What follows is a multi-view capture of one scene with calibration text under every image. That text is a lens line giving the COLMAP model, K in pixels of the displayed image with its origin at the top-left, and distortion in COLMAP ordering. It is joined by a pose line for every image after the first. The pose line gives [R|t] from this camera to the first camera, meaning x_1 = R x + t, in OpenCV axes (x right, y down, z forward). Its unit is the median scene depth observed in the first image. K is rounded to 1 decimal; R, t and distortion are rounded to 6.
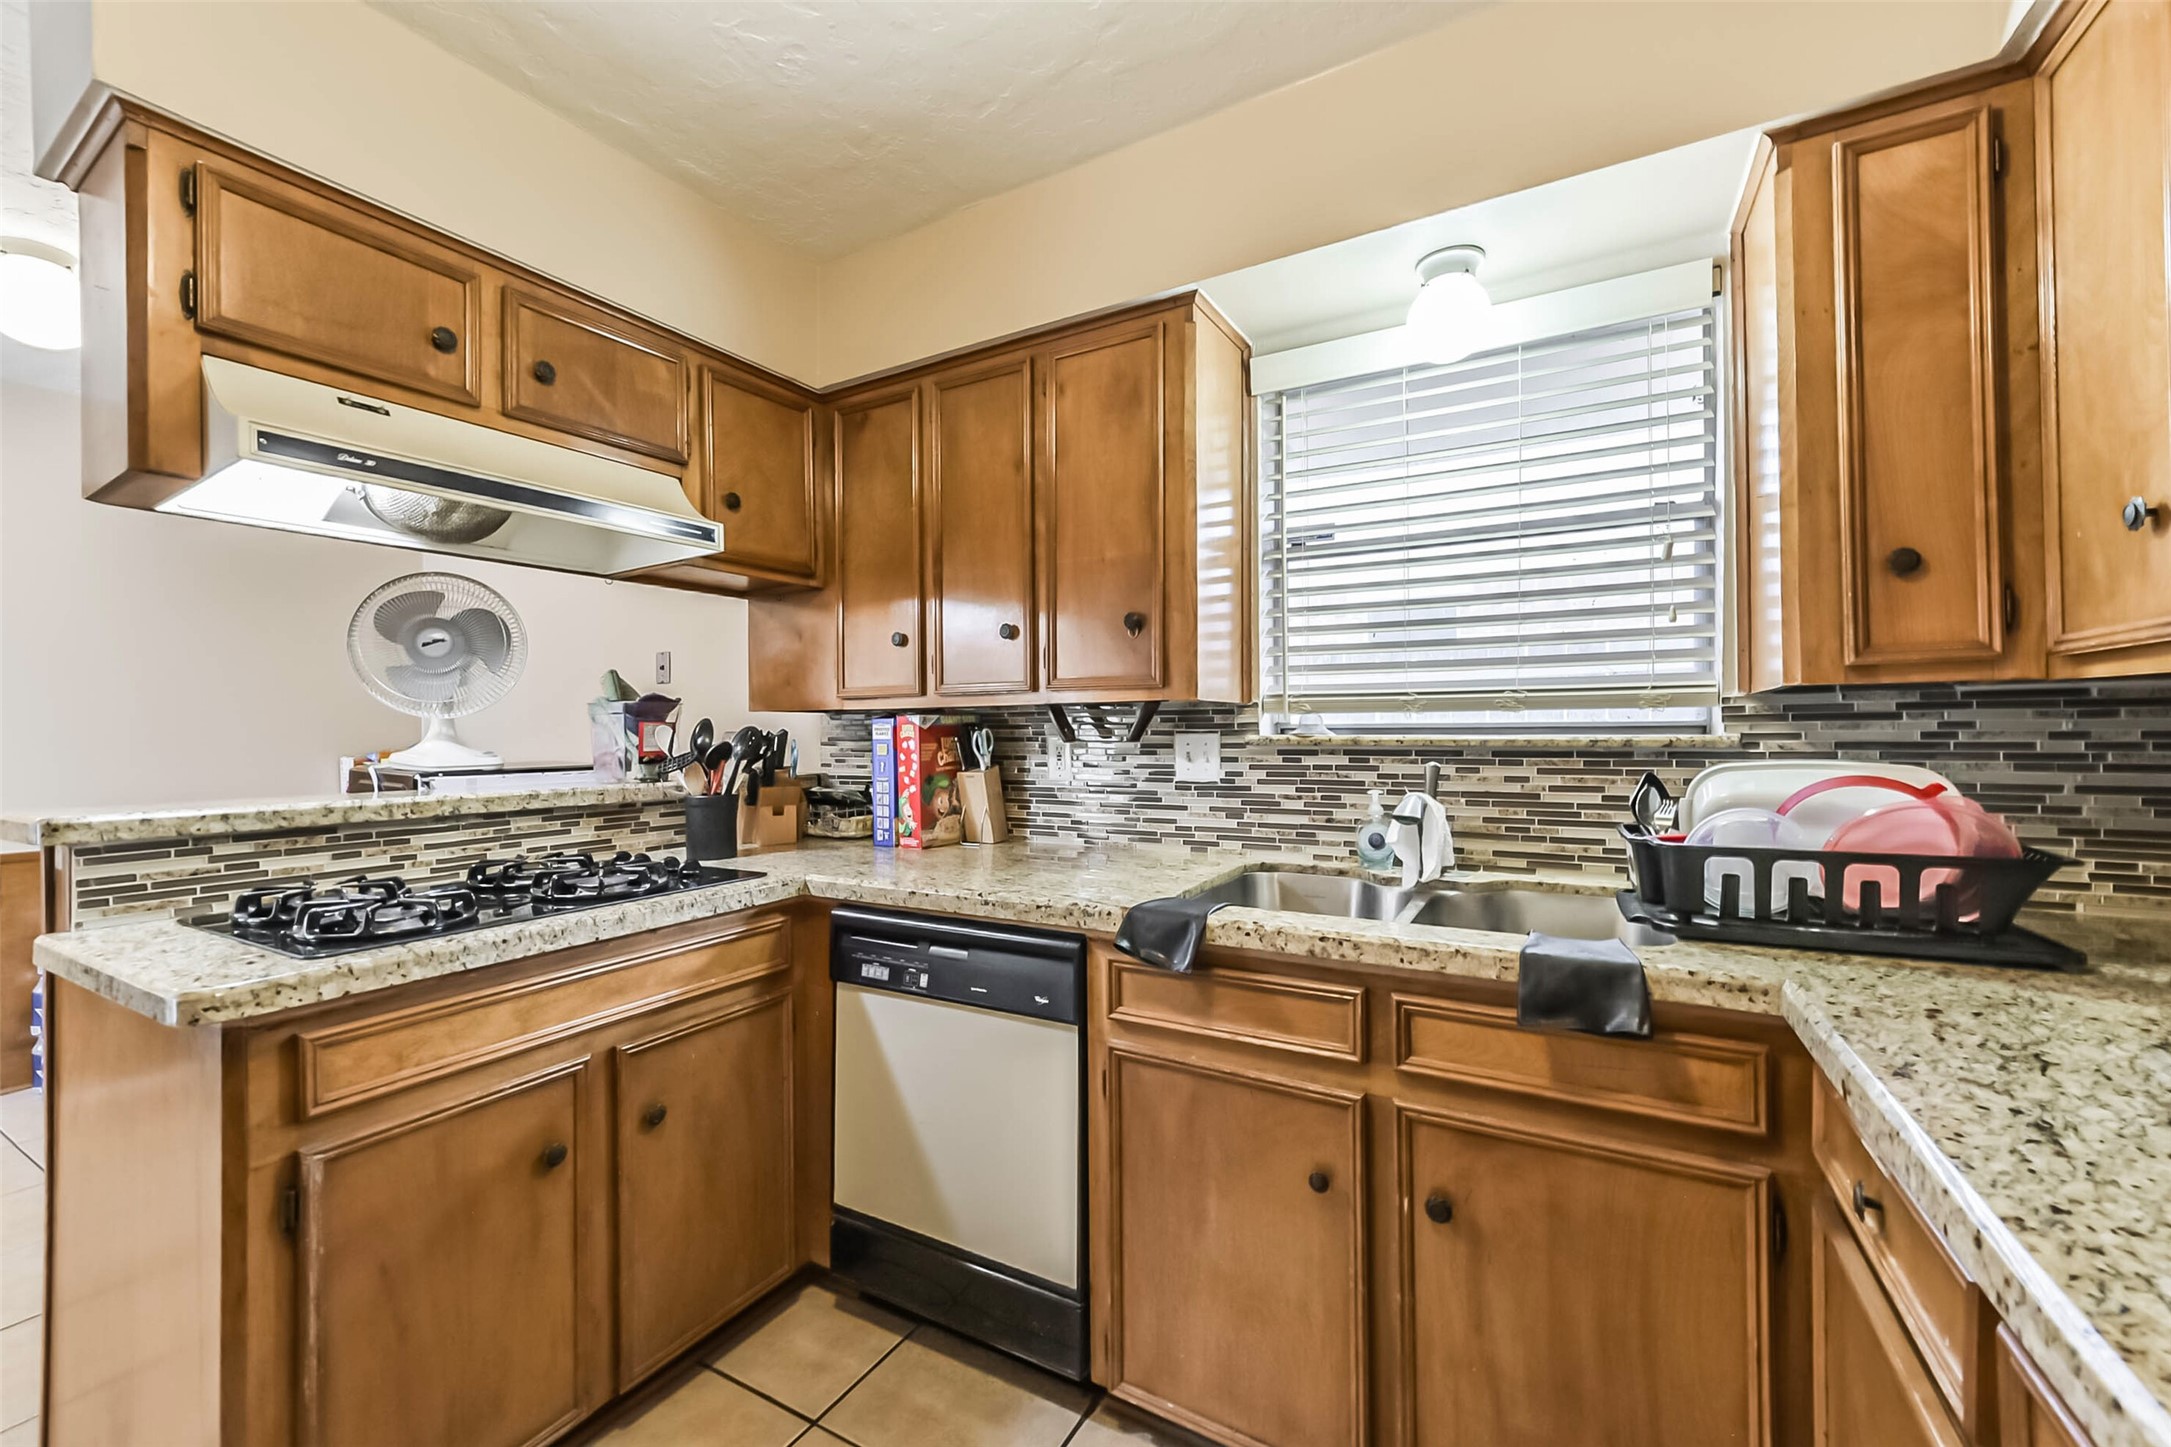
lens RADIAL K [[847.2, 0, 1098.9], [0, 847.2, 721.1], [0, 0, 1]] dist [0.022401, 0.000853]
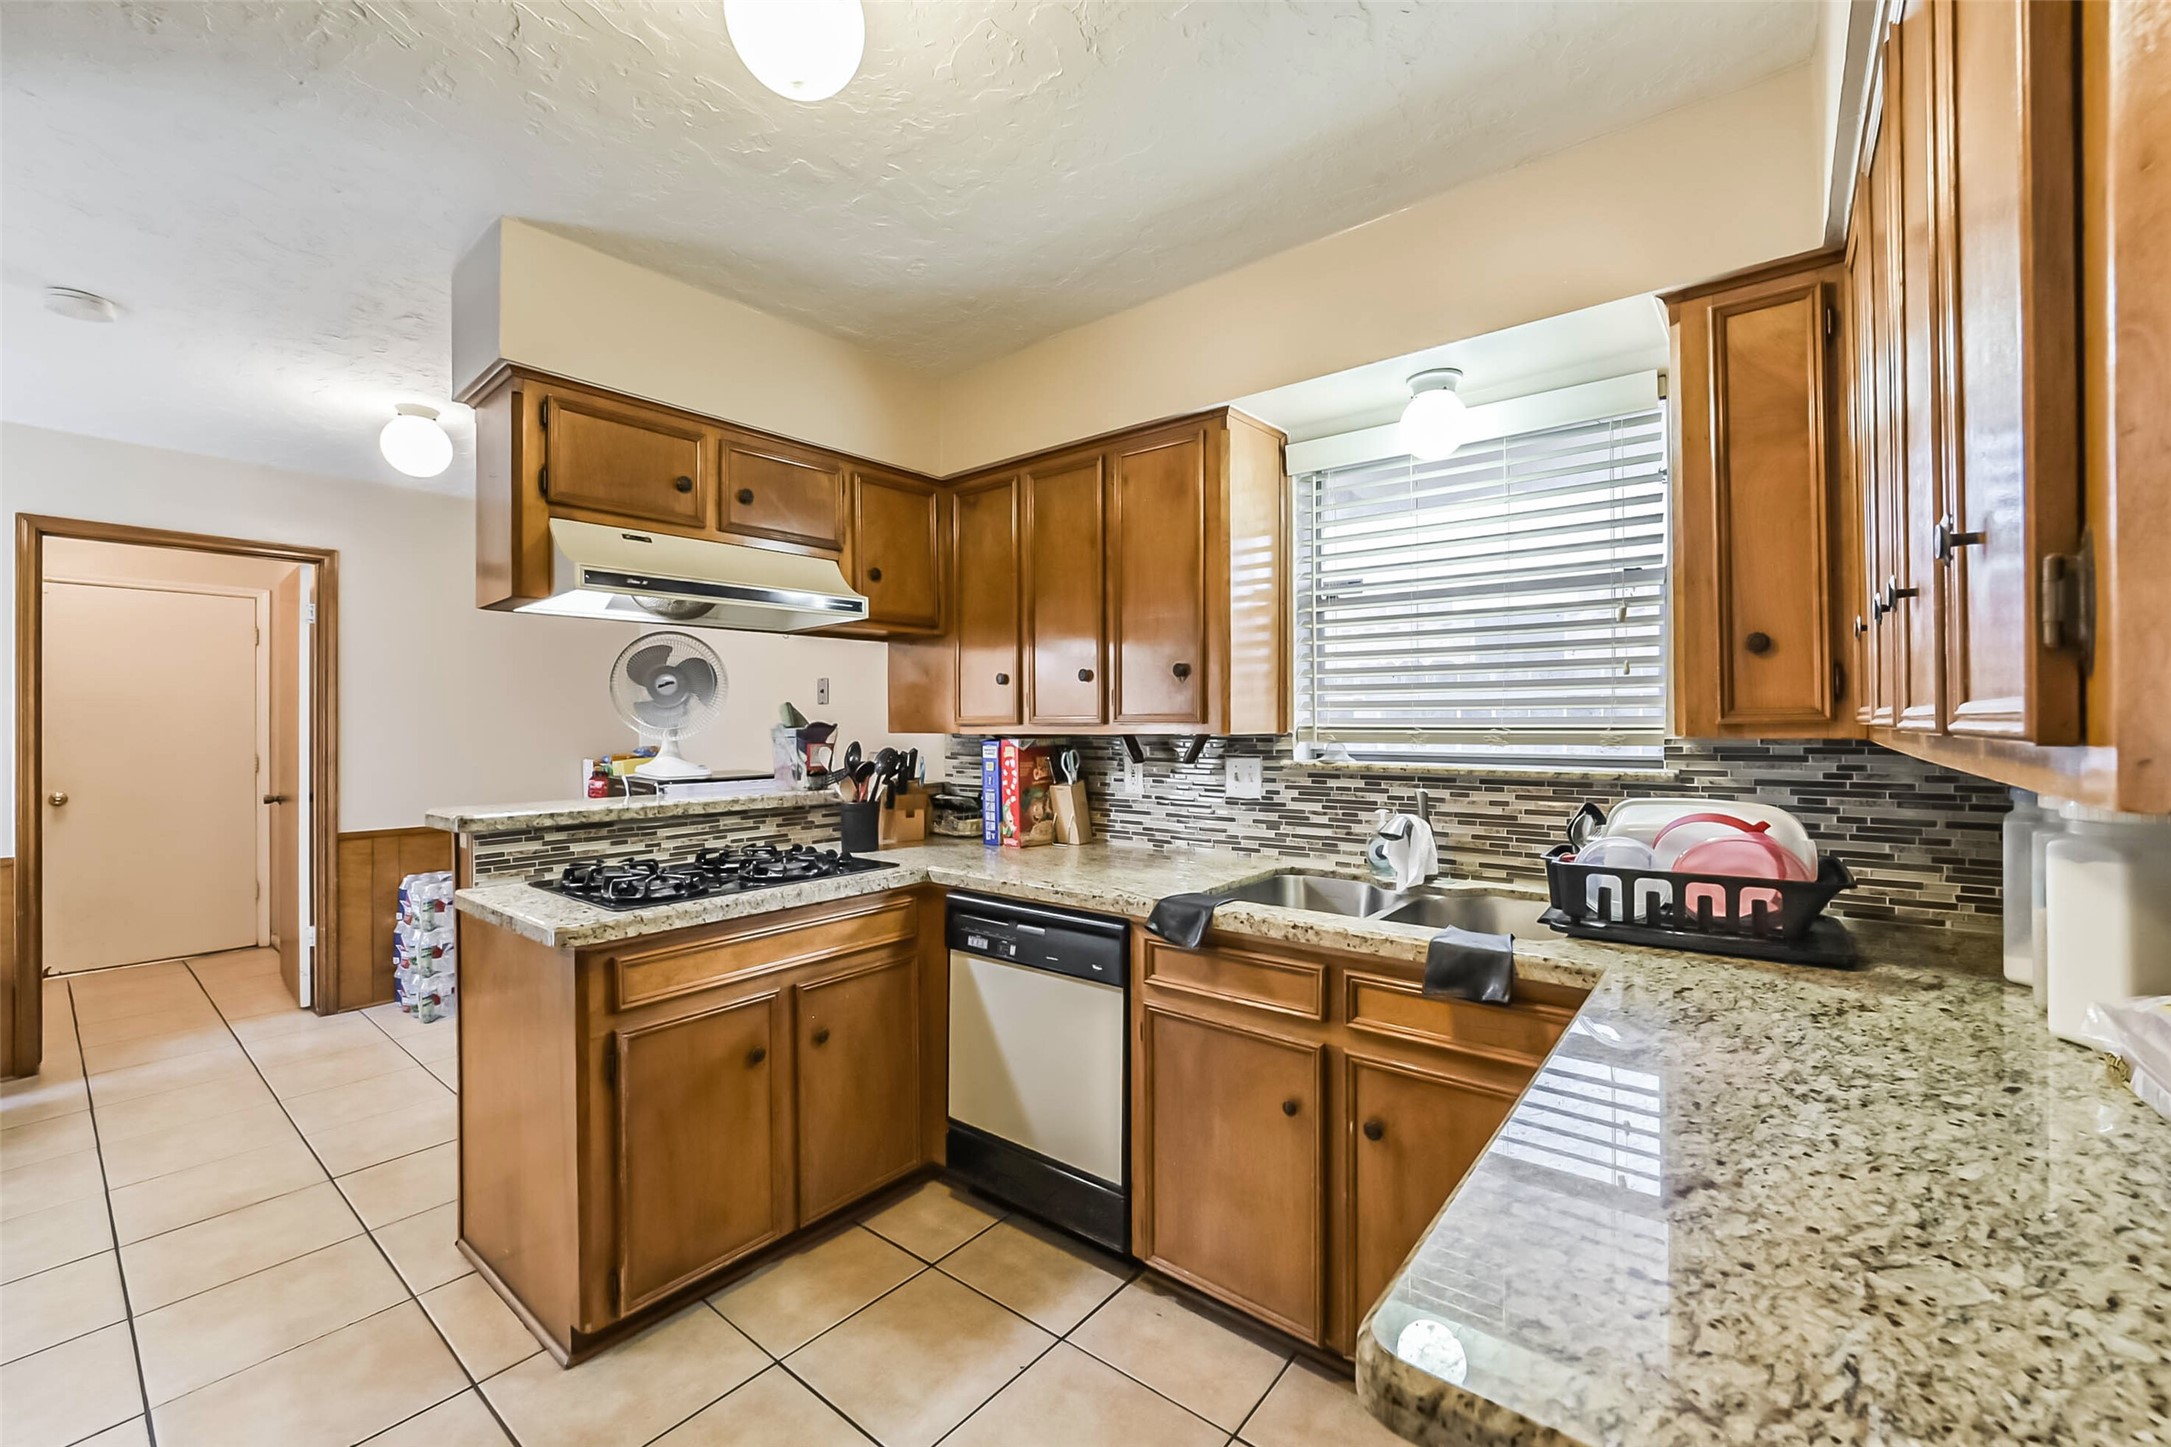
lens RADIAL K [[847.2, 0, 1102.2], [0, 847.2, 724.9], [0, 0, 1]] dist [0.022401, 0.000853]
pose [[0.988400, 0.003438, -0.151834, 0.129688], [-0.002075, 0.999956, 0.009136, -0.053680], [0.151859, -0.008715, 0.988364, -0.271458]]
